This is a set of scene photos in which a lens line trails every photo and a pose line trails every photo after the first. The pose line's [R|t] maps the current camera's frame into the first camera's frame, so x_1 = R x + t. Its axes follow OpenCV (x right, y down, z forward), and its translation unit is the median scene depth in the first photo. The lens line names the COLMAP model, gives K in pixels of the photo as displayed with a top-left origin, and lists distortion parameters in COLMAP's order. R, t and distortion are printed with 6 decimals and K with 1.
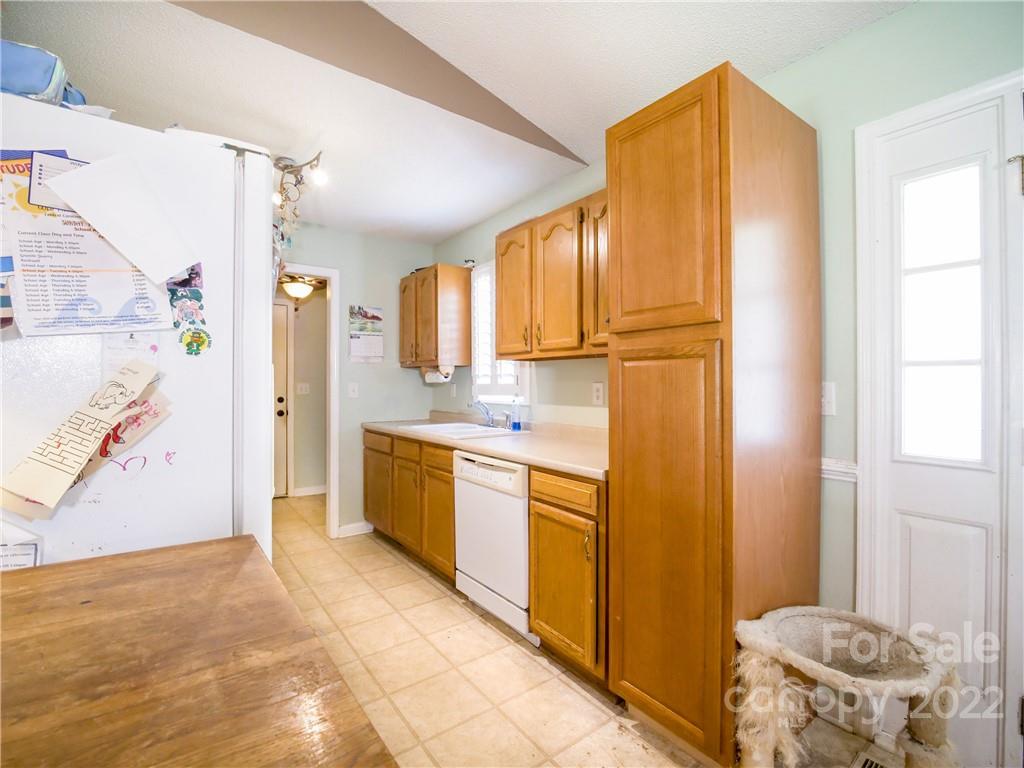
lens RADIAL K [[464.4, 0, 505.6], [0, 464.4, 382.0], [0, 0, 1]] dist [-0.021177, -0.000729]
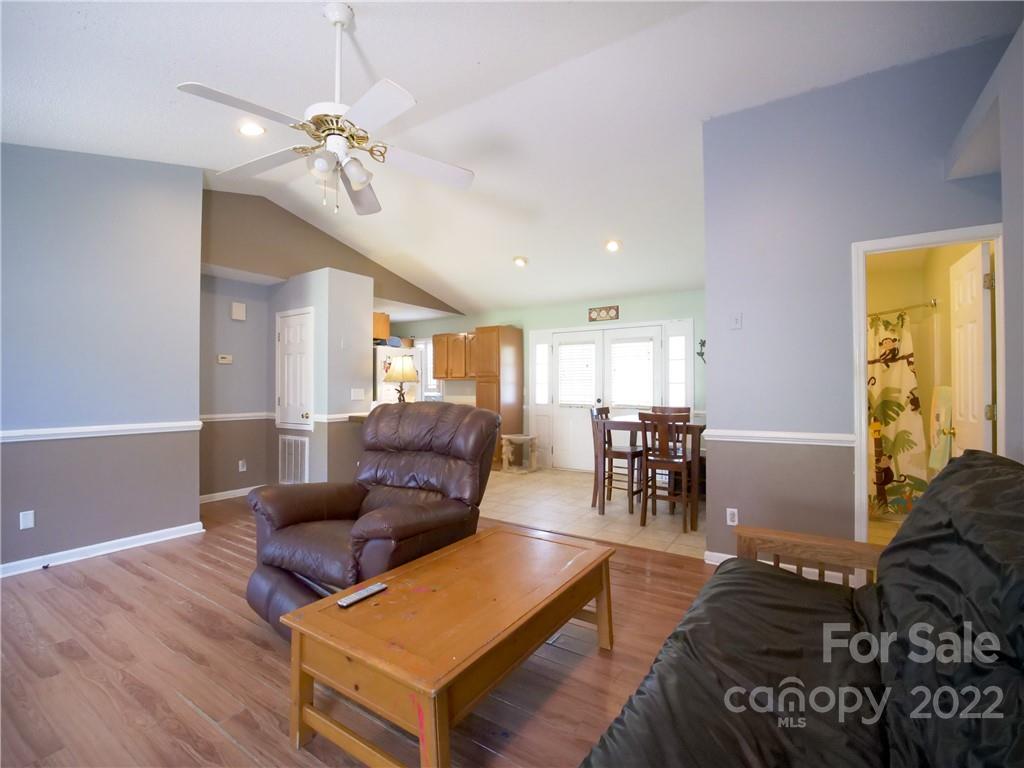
lens RADIAL K [[464.4, 0, 509.2], [0, 464.4, 386.6], [0, 0, 1]] dist [-0.021177, -0.000729]
pose [[0.940985, -0.000964, 0.338447, -0.719602], [0.000006, 0.999996, 0.002832, -0.017741], [-0.338448, -0.002663, 0.940981, -2.410274]]
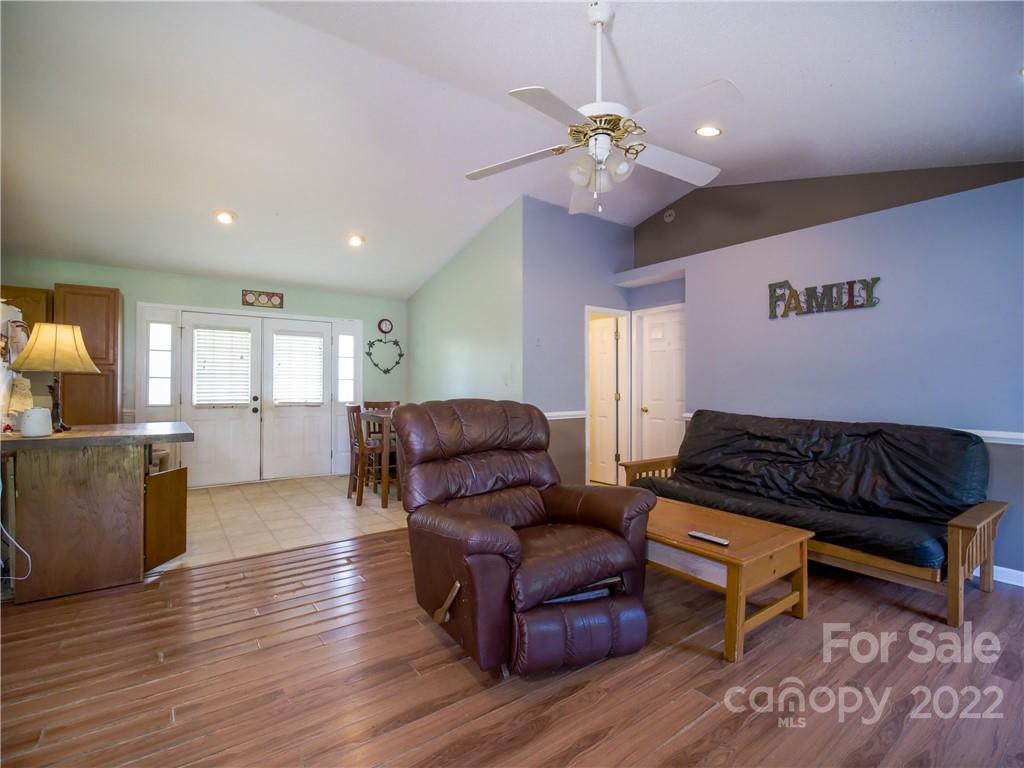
lens RADIAL K [[464.4, 0, 502.6], [0, 464.4, 380.8], [0, 0, 1]] dist [-0.021177, -0.000729]
pose [[0.032843, 0.008820, 0.999422, -1.716554], [-0.010735, 0.999906, -0.008472, -0.010588], [-0.999403, -0.010450, 0.032934, -1.209700]]
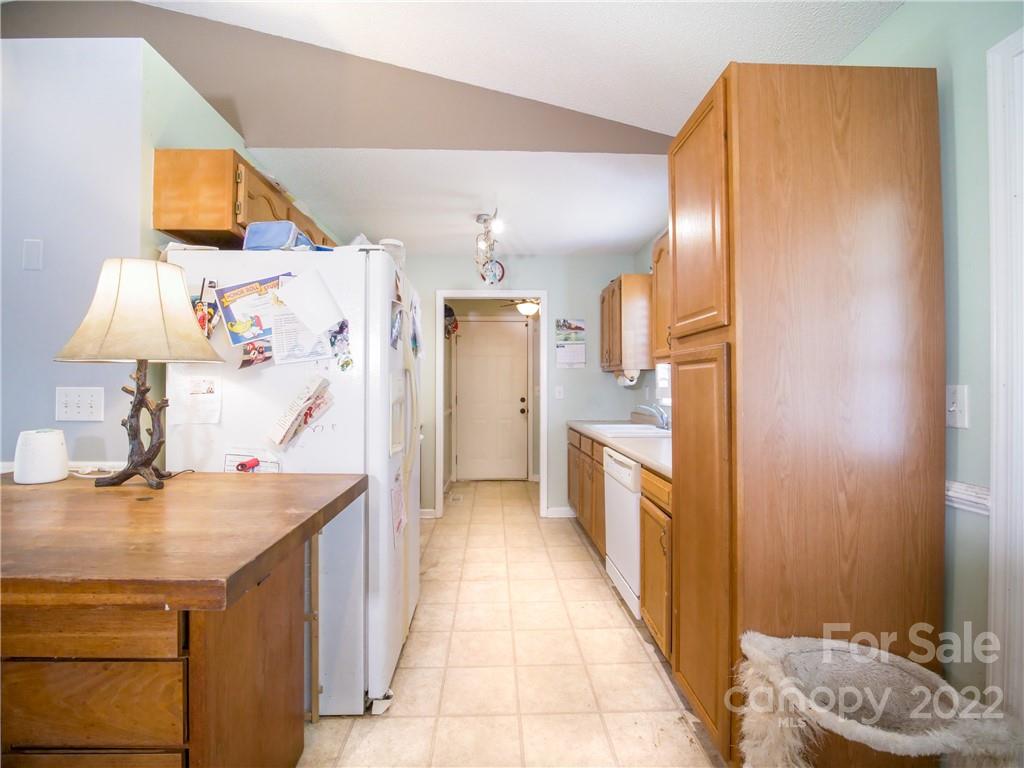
lens RADIAL K [[464.4, 0, 501.7], [0, 464.4, 386.2], [0, 0, 1]] dist [-0.021177, -0.000729]
pose [[0.818581, -0.000280, -0.574392, 0.399830], [0.002104, 0.999995, 0.002511, -0.001480], [0.574388, -0.003264, 0.818577, -0.061346]]
